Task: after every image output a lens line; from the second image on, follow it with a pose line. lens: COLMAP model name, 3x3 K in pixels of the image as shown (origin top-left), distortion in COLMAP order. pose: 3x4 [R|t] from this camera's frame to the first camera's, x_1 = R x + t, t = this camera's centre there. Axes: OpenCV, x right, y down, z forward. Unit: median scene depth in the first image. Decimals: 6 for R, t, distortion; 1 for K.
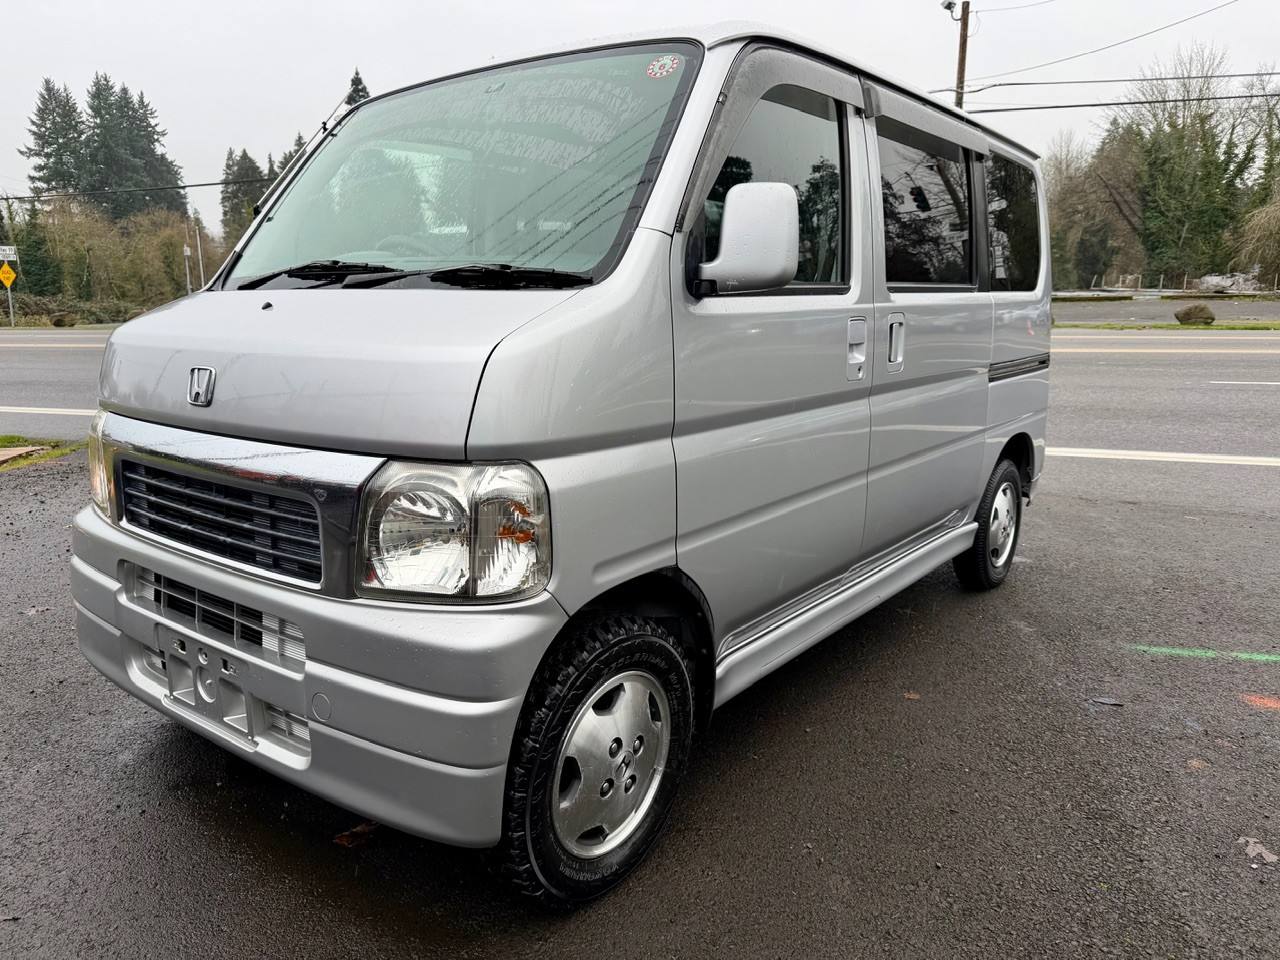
lens RADIAL K [[911.2, 0, 648.4], [0, 911.2, 484.4], [0, 0, 1]] dist [0.026881, -0.039309]
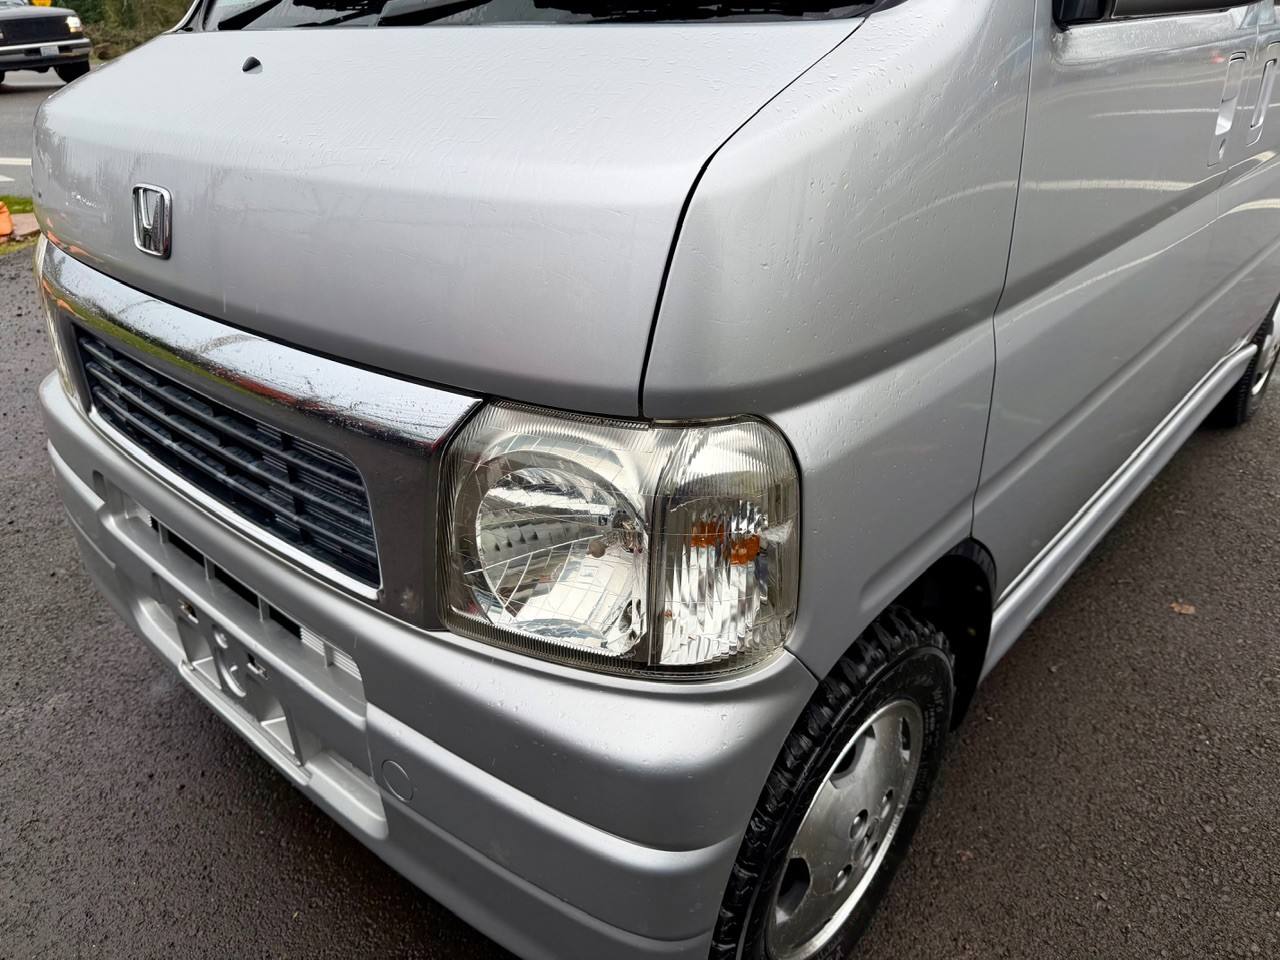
lens RADIAL K [[911.2, 0, 637.7], [0, 911.2, 481.3], [0, 0, 1]] dist [0.026881, -0.039309]
pose [[0.996143, 0.018187, -0.085834, -0.131561], [0.005865, 0.962292, 0.271956, -0.104860], [0.087543, -0.271410, 0.958474, 0.429250]]
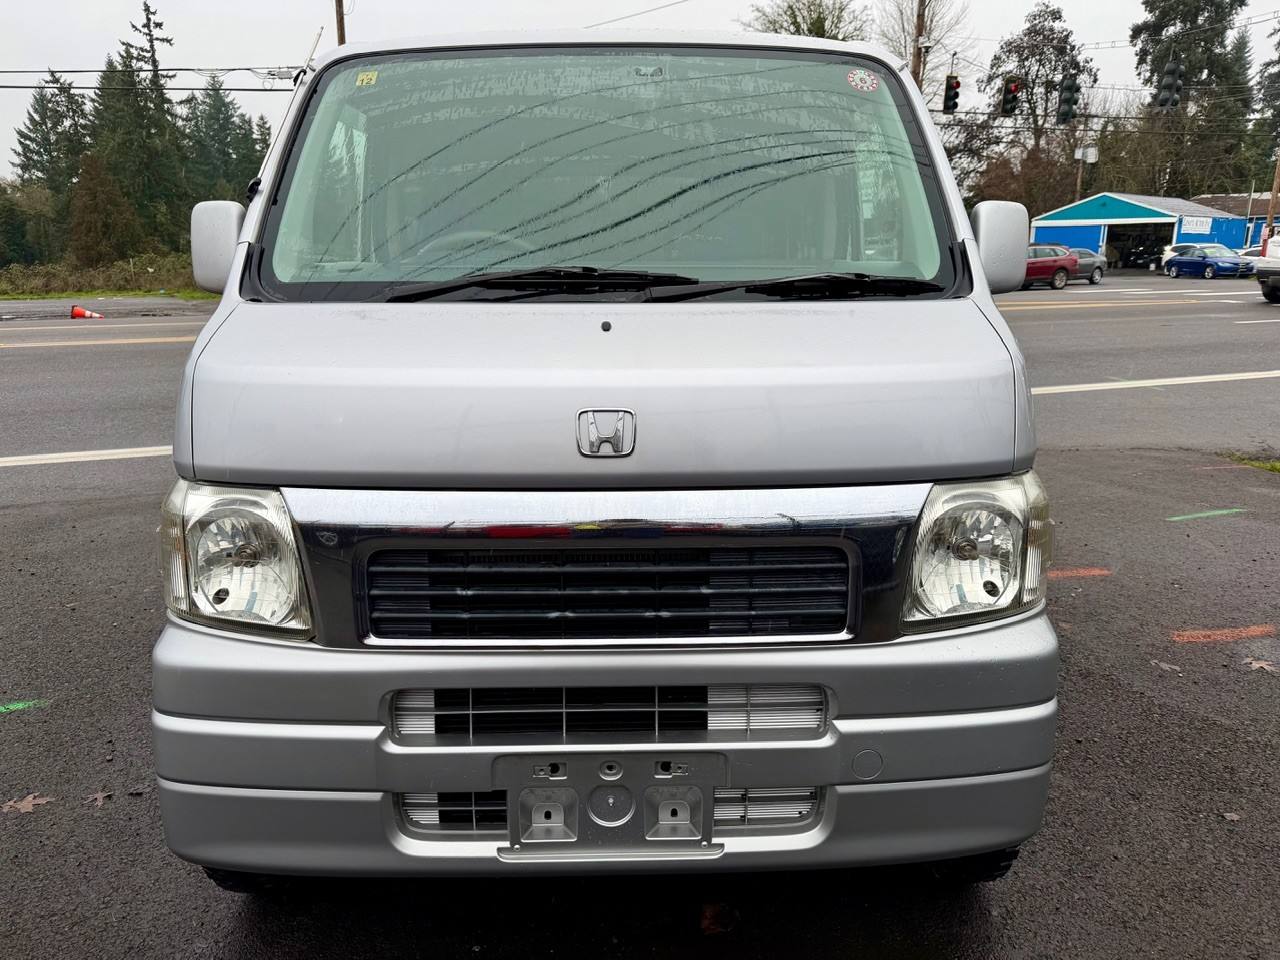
lens RADIAL K [[911.2, 0, 635.4], [0, 911.2, 469.3], [0, 0, 1]] dist [0.026881, -0.039309]
pose [[0.778859, -0.130440, 0.613485, -0.956339], [0.125249, 0.990780, 0.051649, -0.112804], [-0.614565, 0.036611, 0.788016, 0.367830]]
